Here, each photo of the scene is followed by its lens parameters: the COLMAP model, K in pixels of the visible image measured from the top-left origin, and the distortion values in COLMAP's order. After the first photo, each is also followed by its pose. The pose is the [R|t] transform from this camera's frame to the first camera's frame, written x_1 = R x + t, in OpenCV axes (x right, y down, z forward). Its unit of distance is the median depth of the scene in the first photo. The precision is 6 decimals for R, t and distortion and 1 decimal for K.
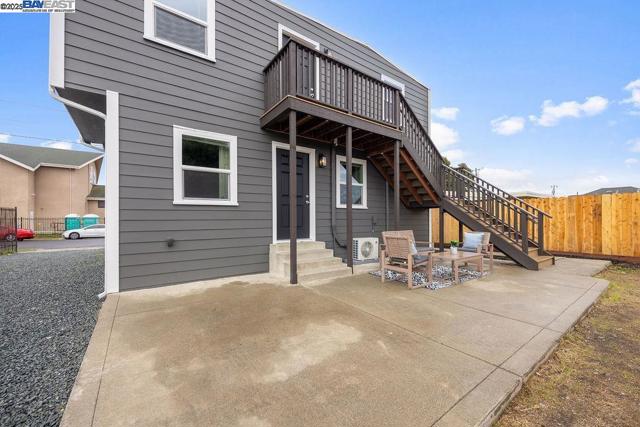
lens RADIAL K [[260.1, 0, 323.4], [0, 260.1, 221.9], [0, 0, 1]] dist [-0.003178, 0.000130]
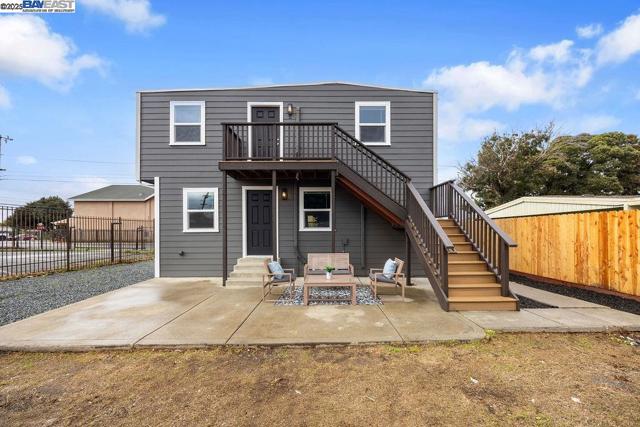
lens RADIAL K [[260.1, 0, 320.2], [0, 260.1, 226.7], [0, 0, 1]] dist [-0.003178, 0.000130]
pose [[0.804344, -0.002142, -0.594160, 1.033508], [-0.000490, 0.999991, -0.004268, -0.082924], [0.594164, 0.003724, 0.804335, 0.102381]]
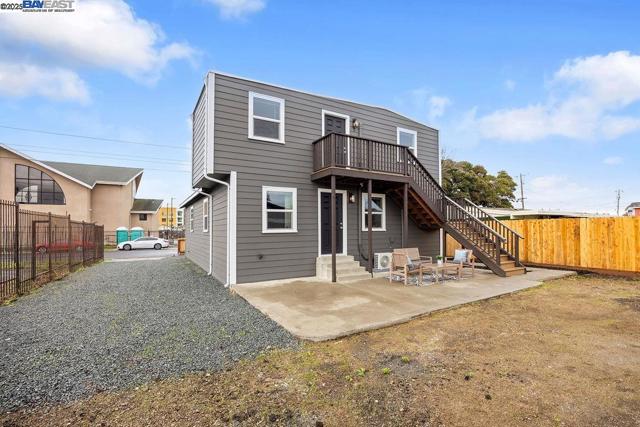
lens RADIAL K [[296.7, 0, 322.3], [0, 296.7, 226.0], [0, 0, 1]] dist [-0.025239, 0.000562]
pose [[0.994579, -0.003210, -0.103934, 0.004807], [0.001516, 0.999865, -0.016371, -0.068340], [0.103972, 0.016125, 0.994449, -0.713952]]
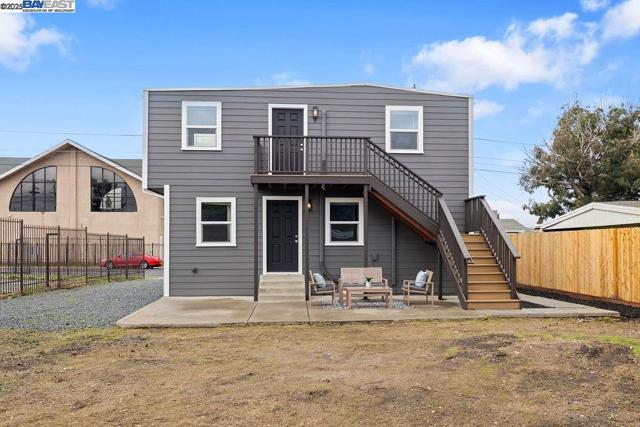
lens RADIAL K [[516.7, 0, 318.7], [0, 516.7, 233.9], [0, 0, 1]] dist [-0.020889, -0.025629]
pose [[0.834947, -0.003014, -0.550323, 1.514086], [-0.003968, 0.999926, -0.011497, -0.093917], [0.550317, 0.011783, 0.834873, -1.044226]]
